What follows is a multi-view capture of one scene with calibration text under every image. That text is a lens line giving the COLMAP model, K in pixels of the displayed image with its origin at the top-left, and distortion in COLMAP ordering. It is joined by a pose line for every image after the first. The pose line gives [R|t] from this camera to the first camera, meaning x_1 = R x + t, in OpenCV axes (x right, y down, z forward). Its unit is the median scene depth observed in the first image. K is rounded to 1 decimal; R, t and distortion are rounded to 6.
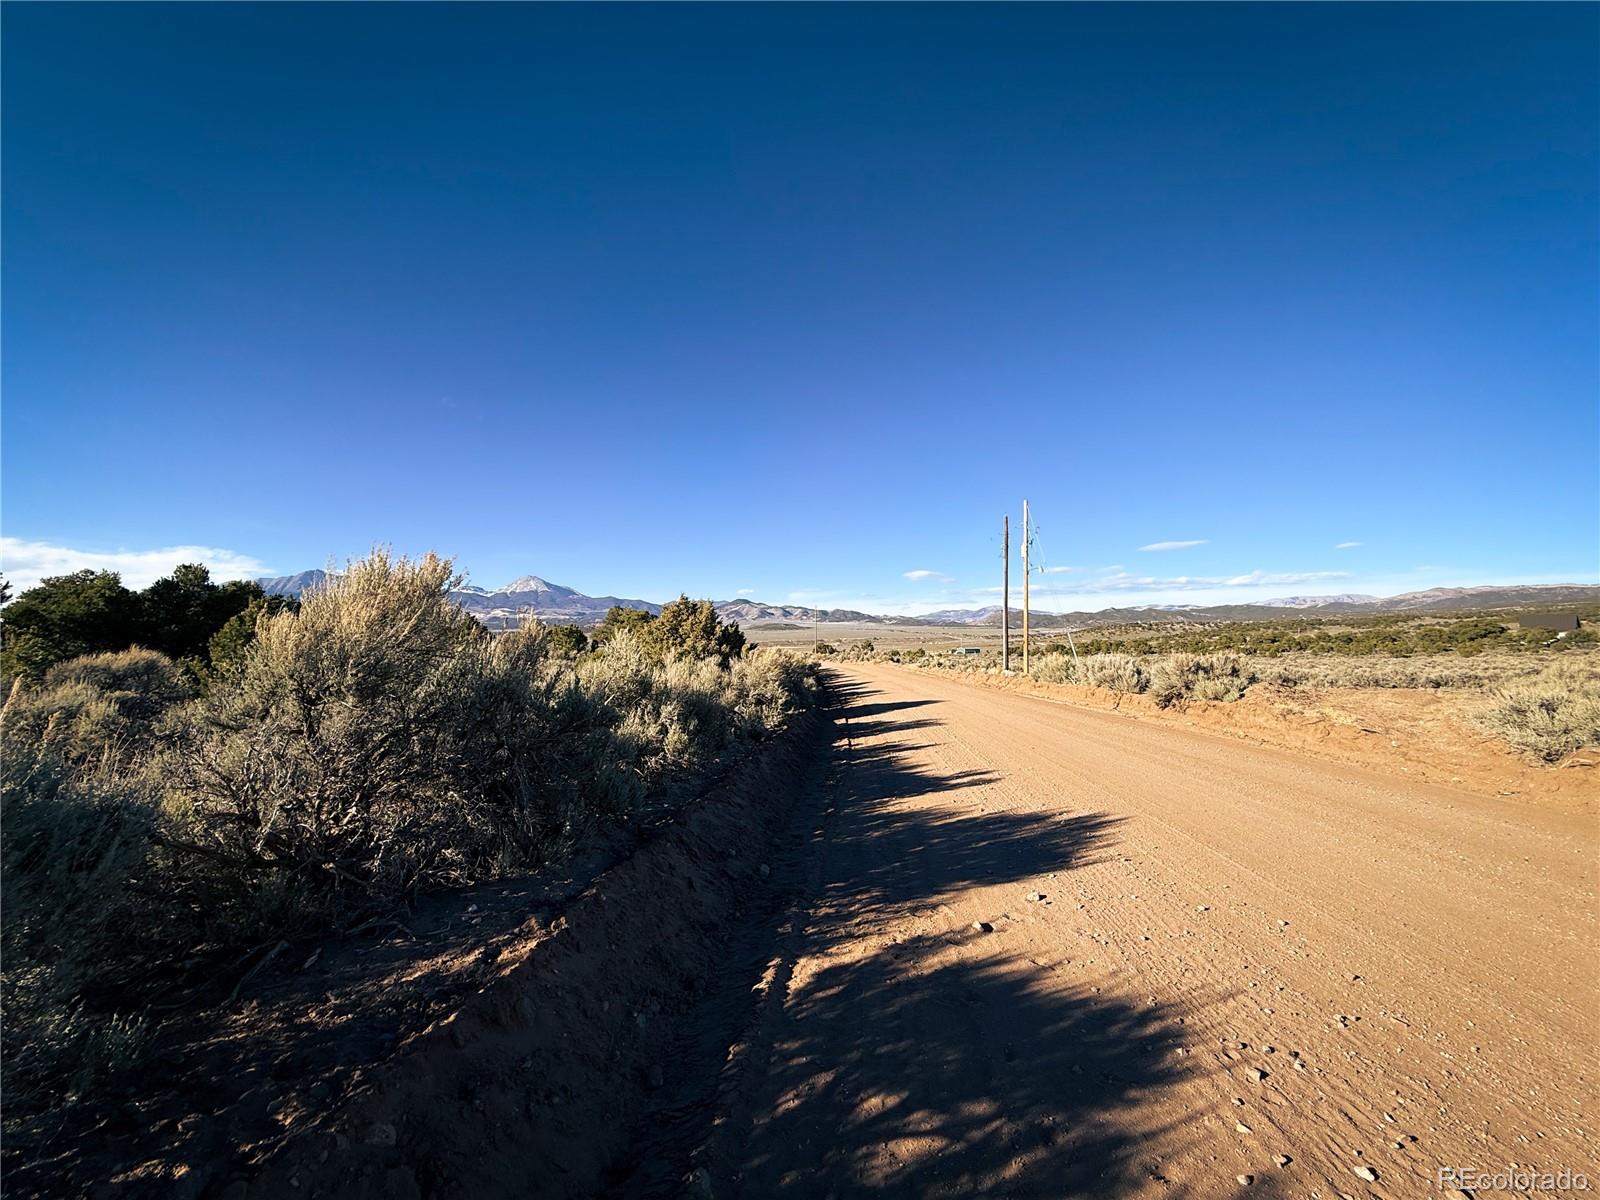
lens RADIAL K [[625.5, 0, 794.7], [0, 625.5, 598.4], [0, 0, 1]] dist [-0.000722, 0.000165]
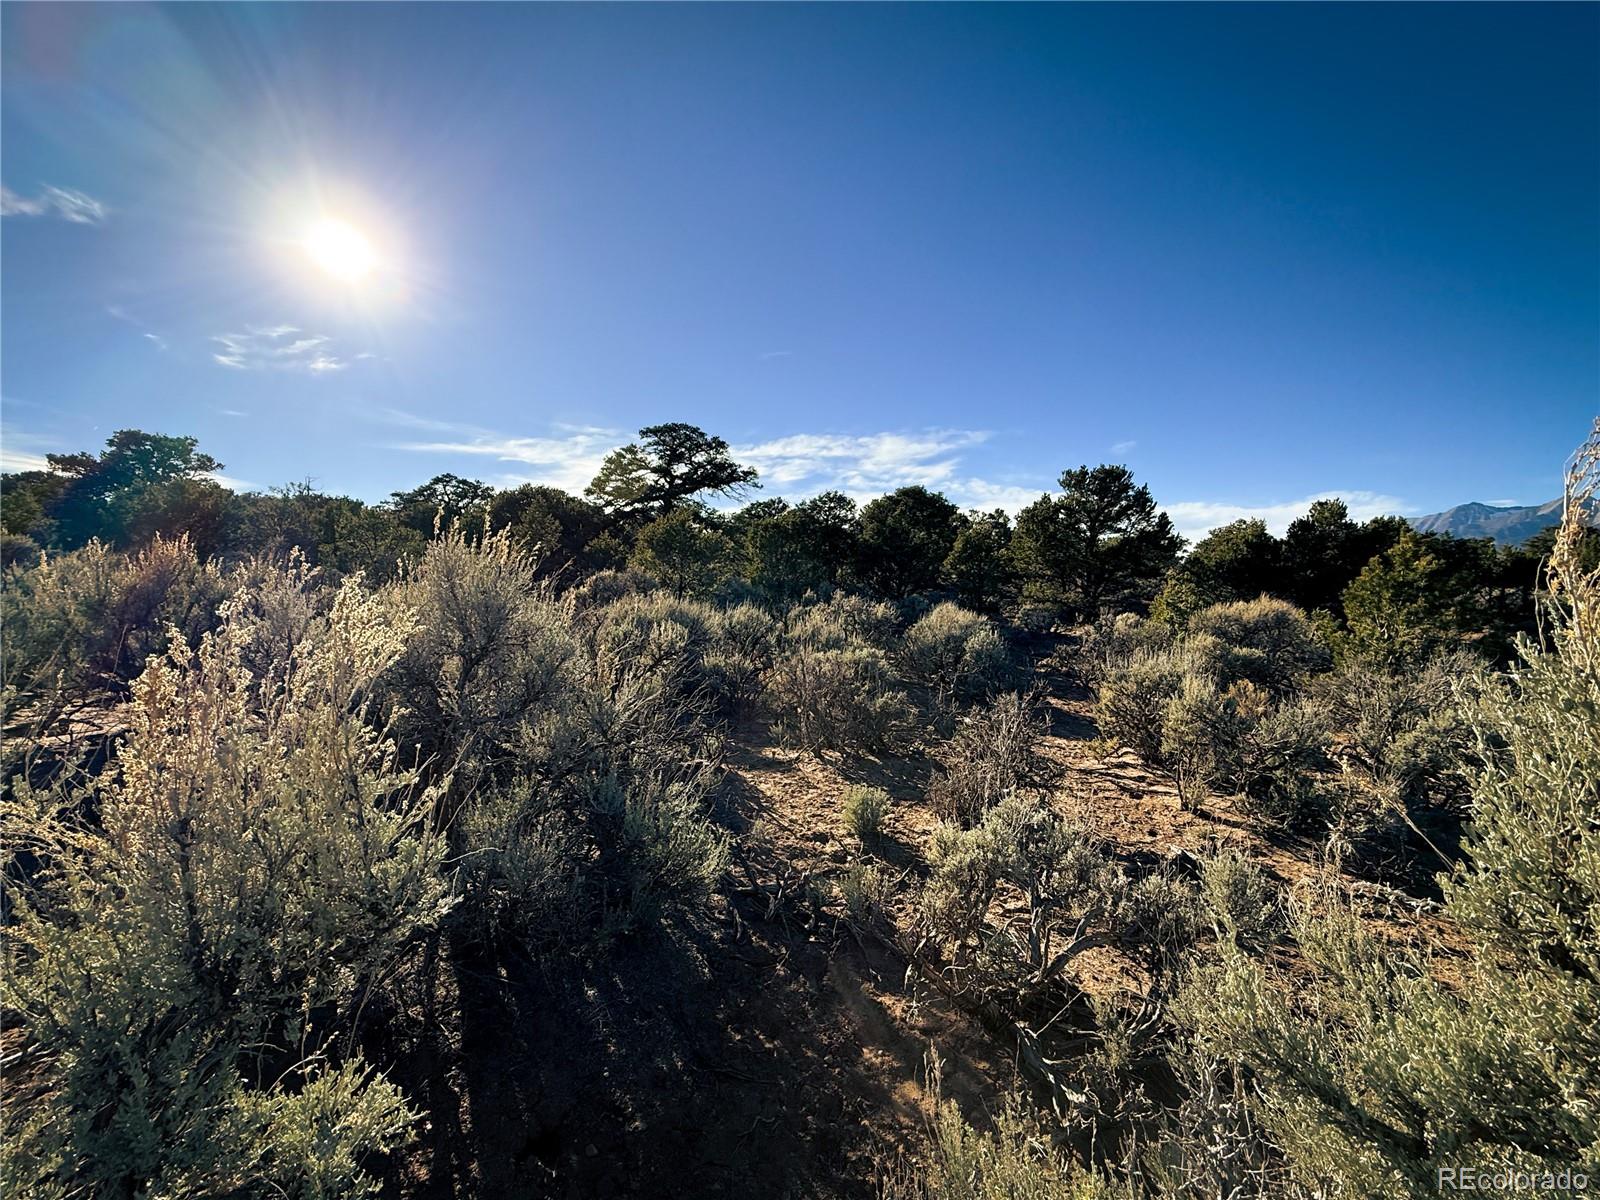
lens RADIAL K [[698.8, 0, 800.0], [0, 698.8, 600.0], [0, 0, 1]] dist [-0.000480, -0.000054]
pose [[0.152073, 0.037452, -0.987659, -0.122966], [0.044050, 0.998032, 0.044628, 0.007636], [0.987387, -0.050293, 0.150124, 0.134614]]
